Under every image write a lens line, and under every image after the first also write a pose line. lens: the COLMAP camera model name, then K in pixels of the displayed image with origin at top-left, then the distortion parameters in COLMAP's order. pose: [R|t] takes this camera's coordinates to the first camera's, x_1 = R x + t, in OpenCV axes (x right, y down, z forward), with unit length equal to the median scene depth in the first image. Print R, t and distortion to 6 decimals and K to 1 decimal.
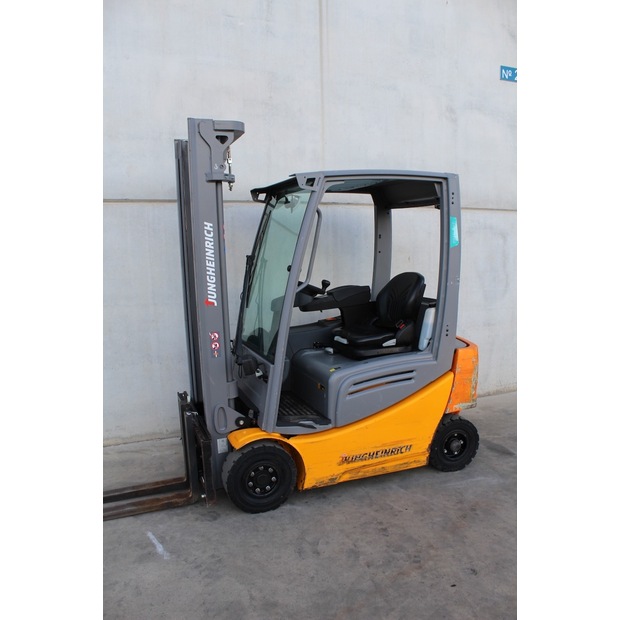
lens RADIAL K [[514.7, 0, 315.0], [0, 514.7, 313.4], [0, 0, 1]] dist [-0.156791, 0.123962]
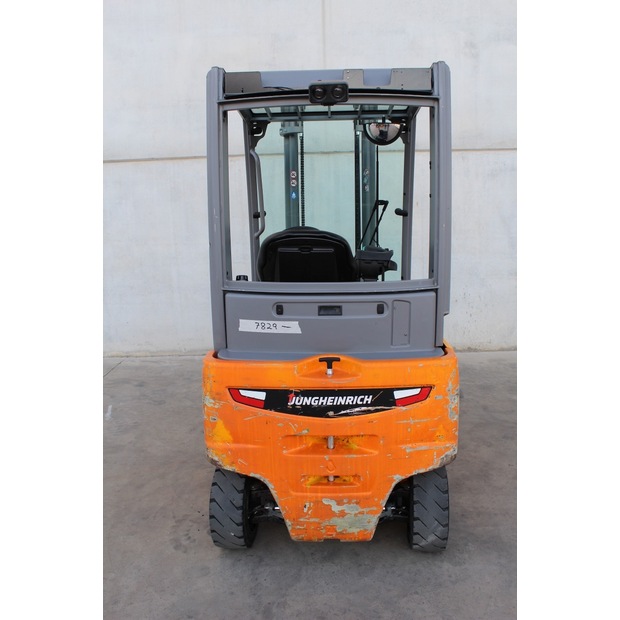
lens RADIAL K [[617.2, 0, 322.1], [0, 617.2, 326.7], [0, 0, 1]] dist [-0.072664, 0.000000]
pose [[0.923032, 0.054664, -0.380821, 0.696238], [-0.030184, 0.997093, 0.069964, 0.078785], [0.383538, -0.053084, 0.921998, -0.285596]]
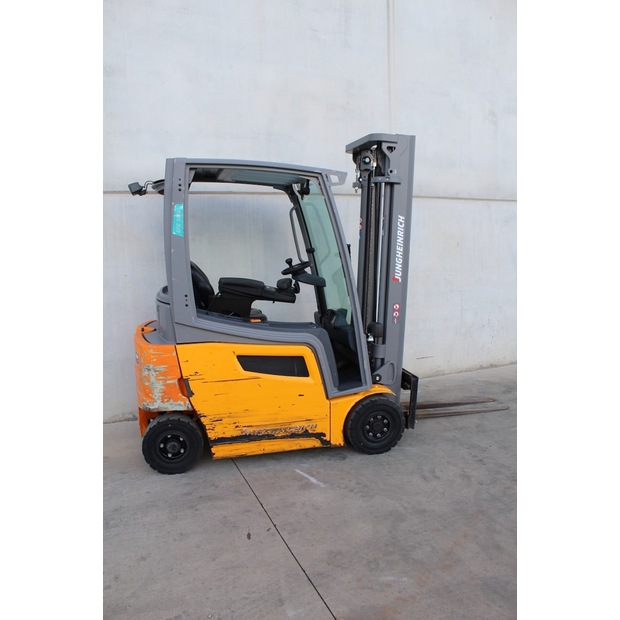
lens RADIAL K [[514.7, 0, 315.3], [0, 514.7, 314.6], [0, 0, 1]] dist [-0.156791, 0.123962]
pose [[0.998802, -0.010461, 0.047804, -0.280342], [0.008891, 0.999418, 0.032945, 0.016211], [-0.048121, -0.032481, 0.998313, -0.191437]]
